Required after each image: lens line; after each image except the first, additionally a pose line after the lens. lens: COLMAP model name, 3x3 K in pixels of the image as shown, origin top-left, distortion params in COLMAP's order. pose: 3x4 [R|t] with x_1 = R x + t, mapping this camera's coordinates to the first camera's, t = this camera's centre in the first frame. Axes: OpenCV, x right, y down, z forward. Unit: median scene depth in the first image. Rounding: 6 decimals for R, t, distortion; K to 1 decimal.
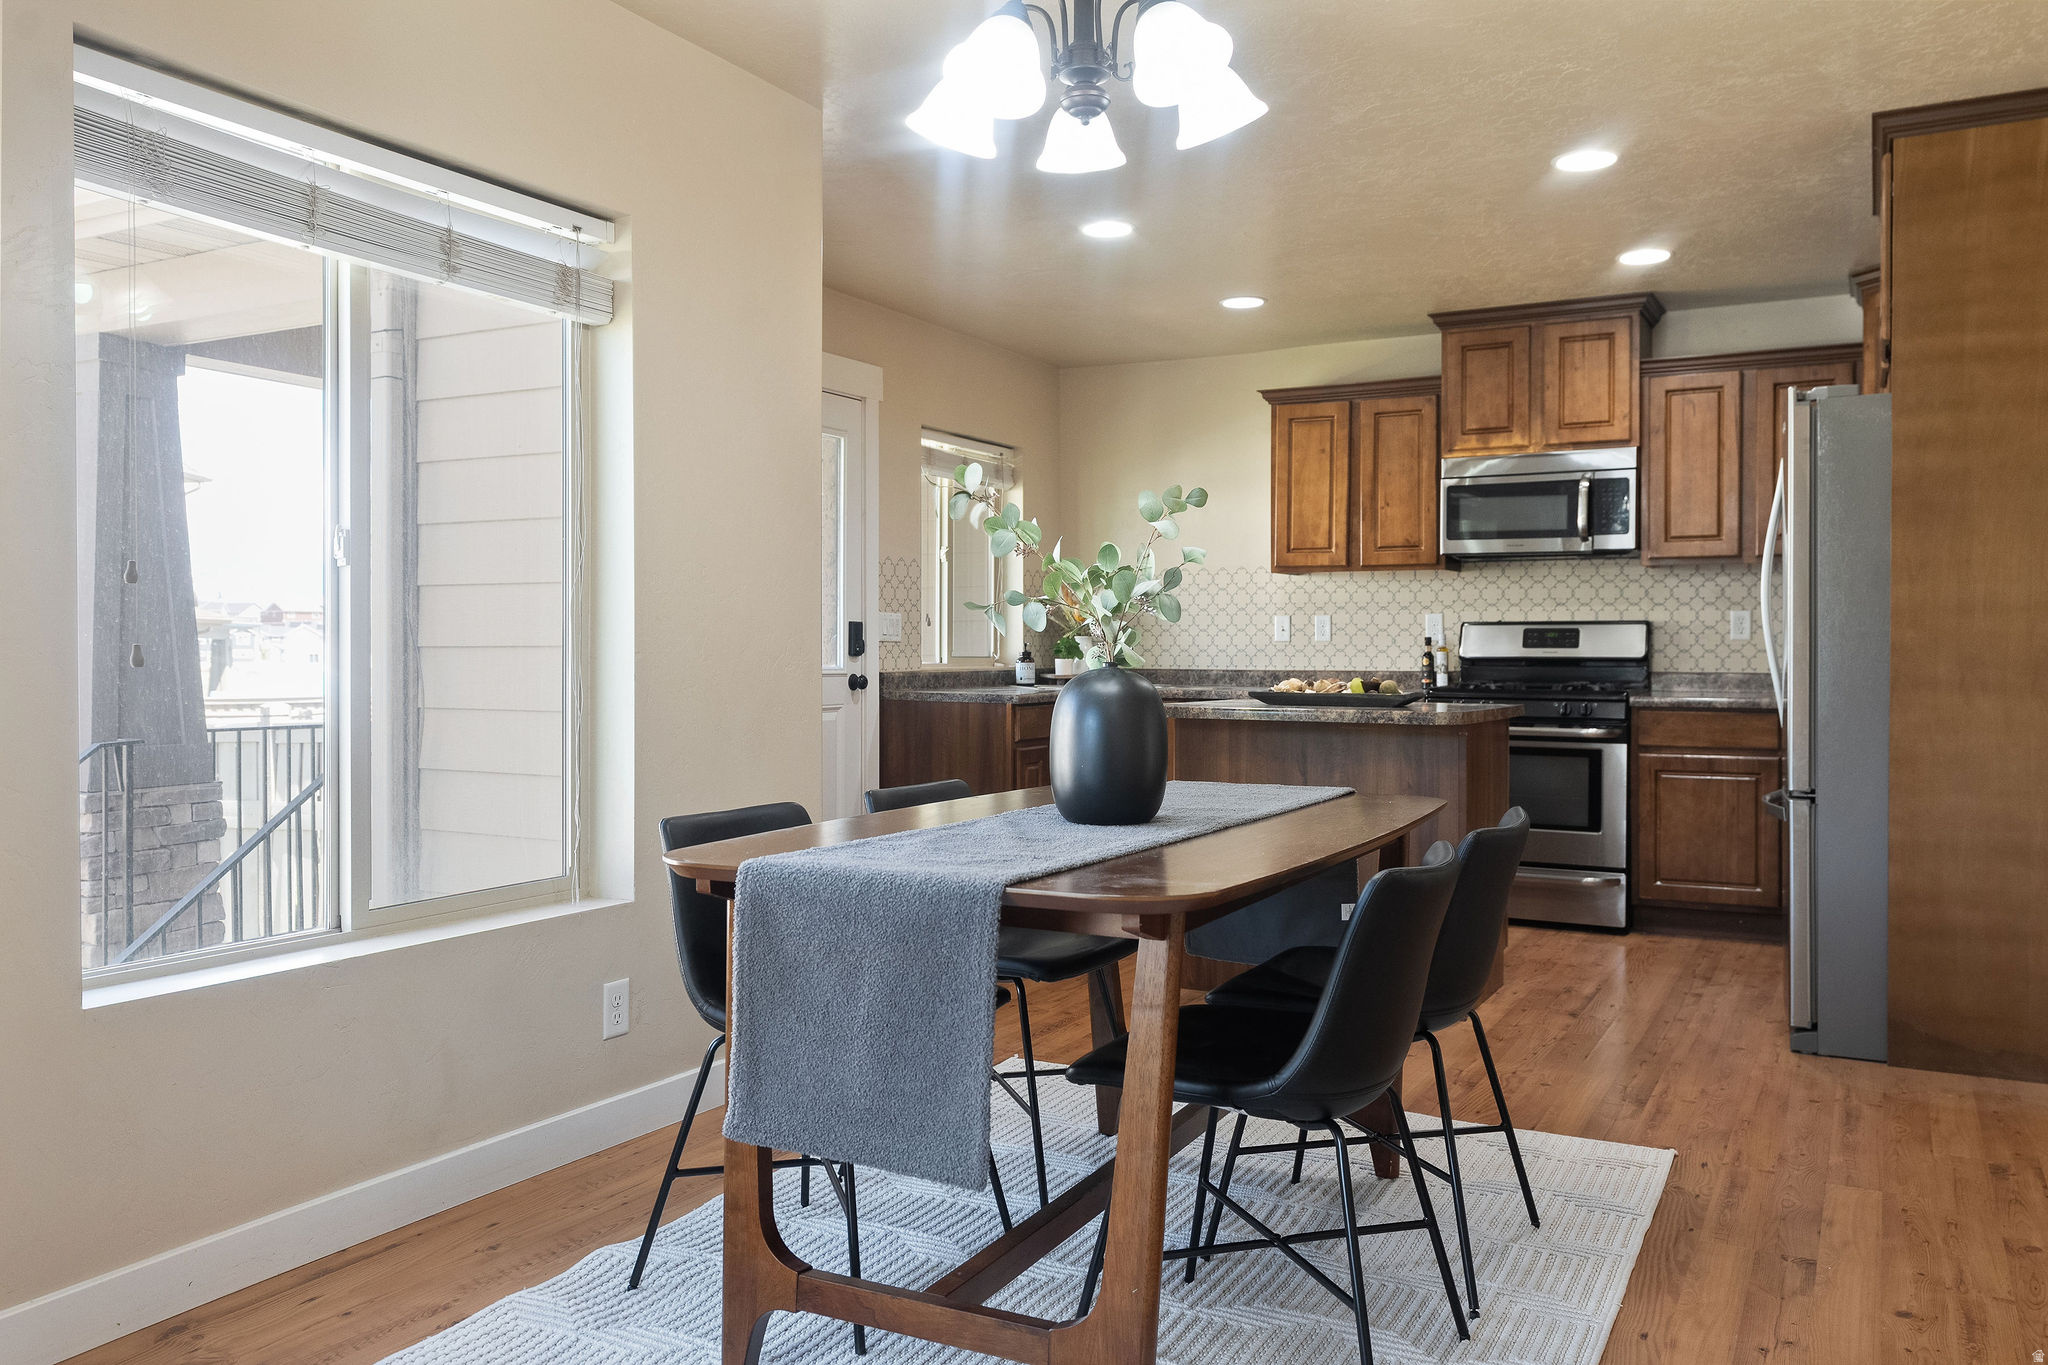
lens RADIAL K [[1563.8, 0, 1014.0], [0, 1563.8, 667.1], [0, 0, 1]] dist [0.004314, -0.003964]
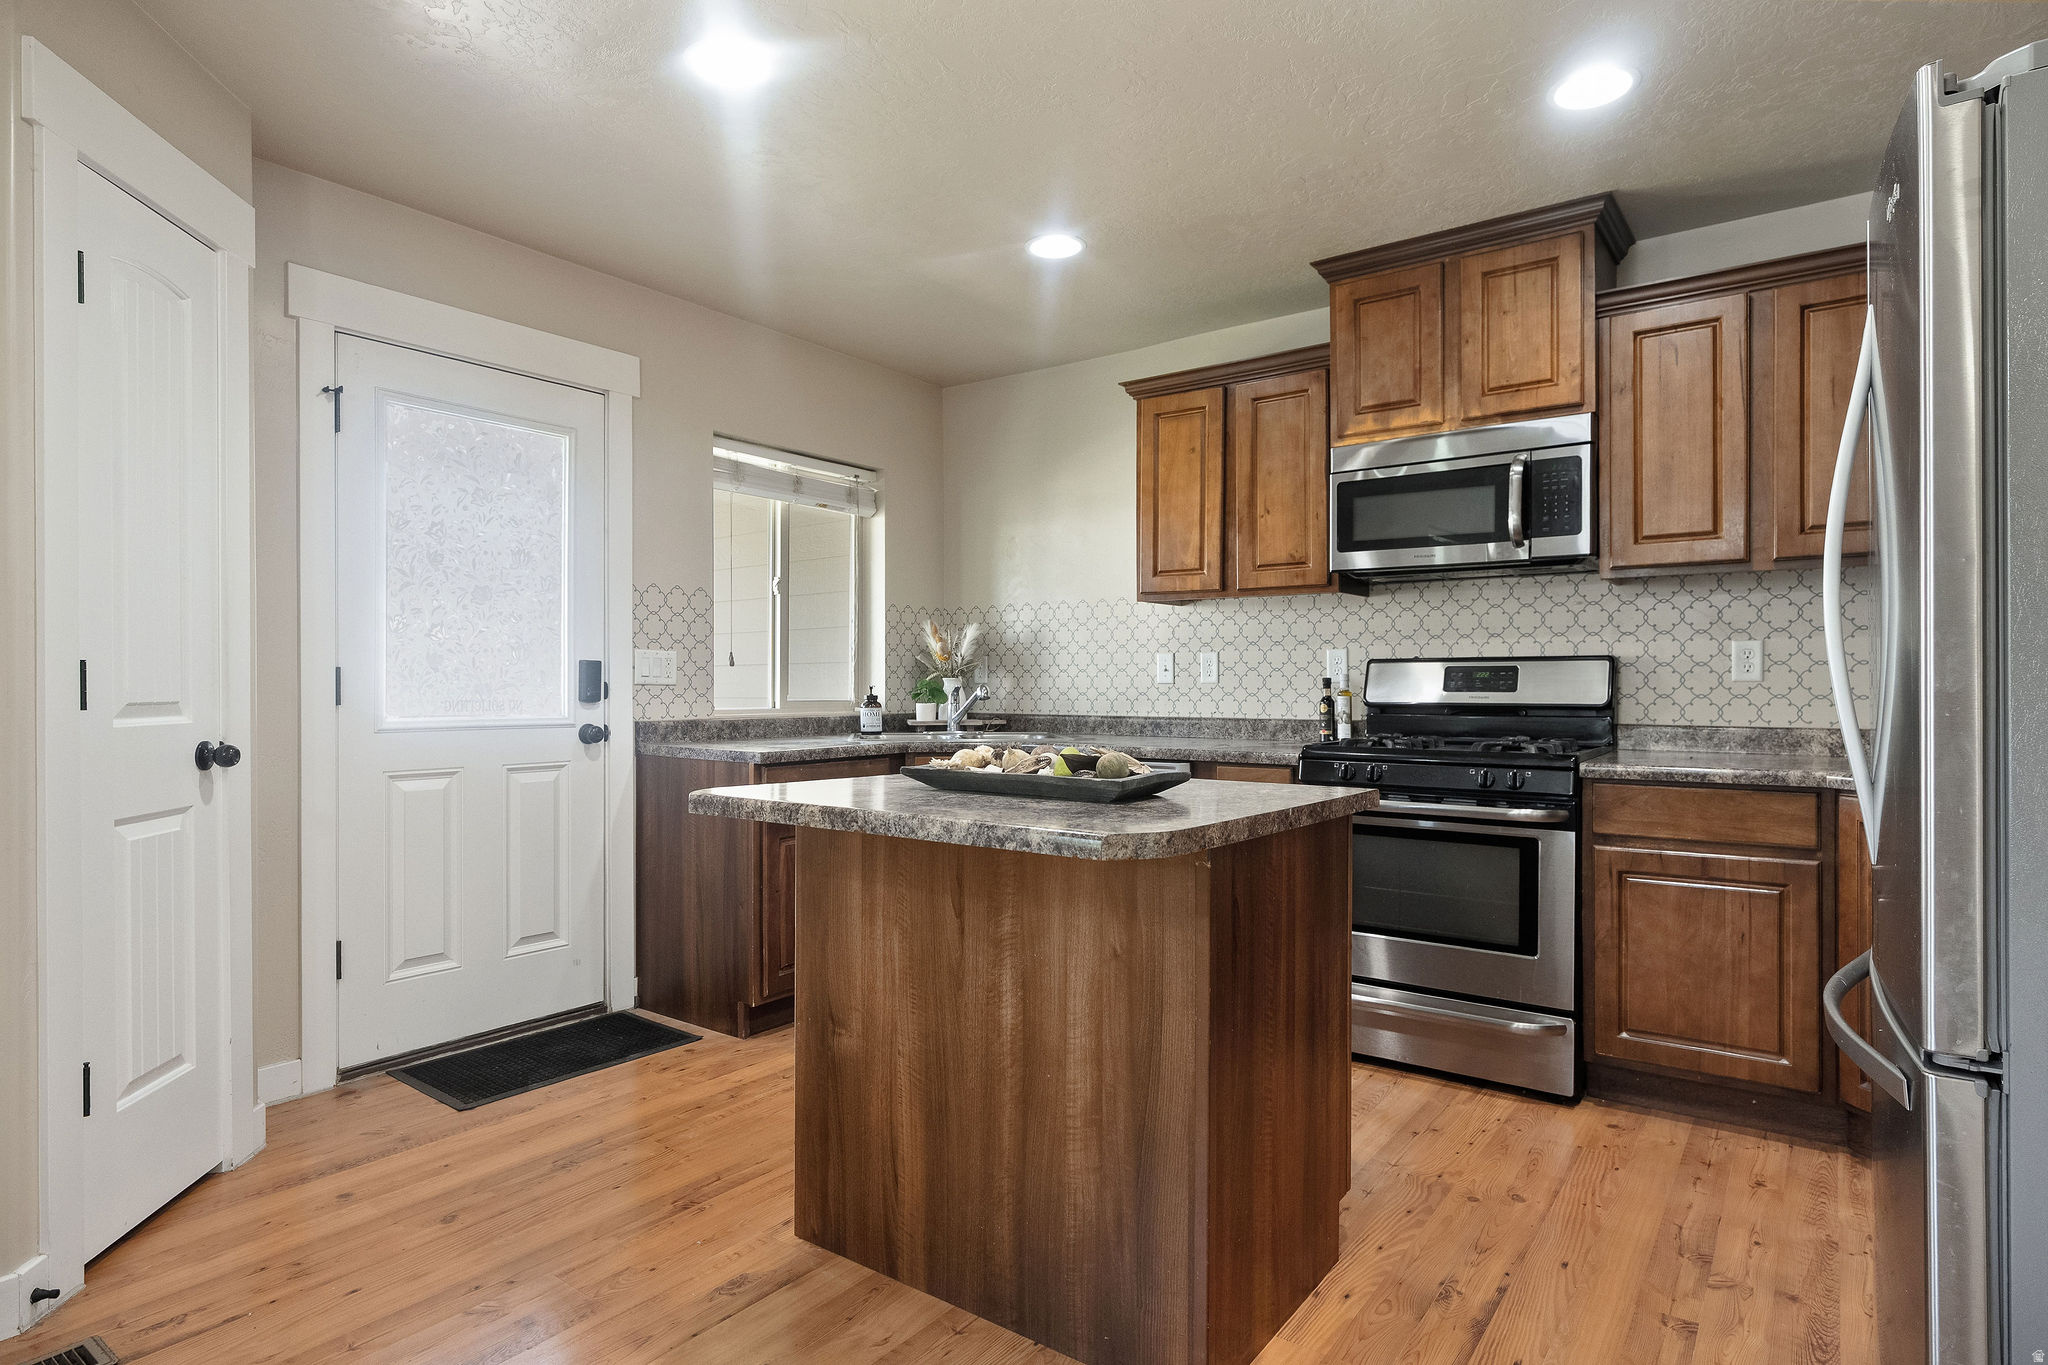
lens RADIAL K [[1089.4, 0, 1026.4], [0, 1089.4, 690.5], [0, 0, 1]] dist [-0.004443, 0.000436]
pose [[0.991557, -0.000675, -0.129672, 0.205628], [-0.000437, 0.999963, -0.008547, -0.008745], [0.129673, 0.008531, 0.991520, 0.473200]]
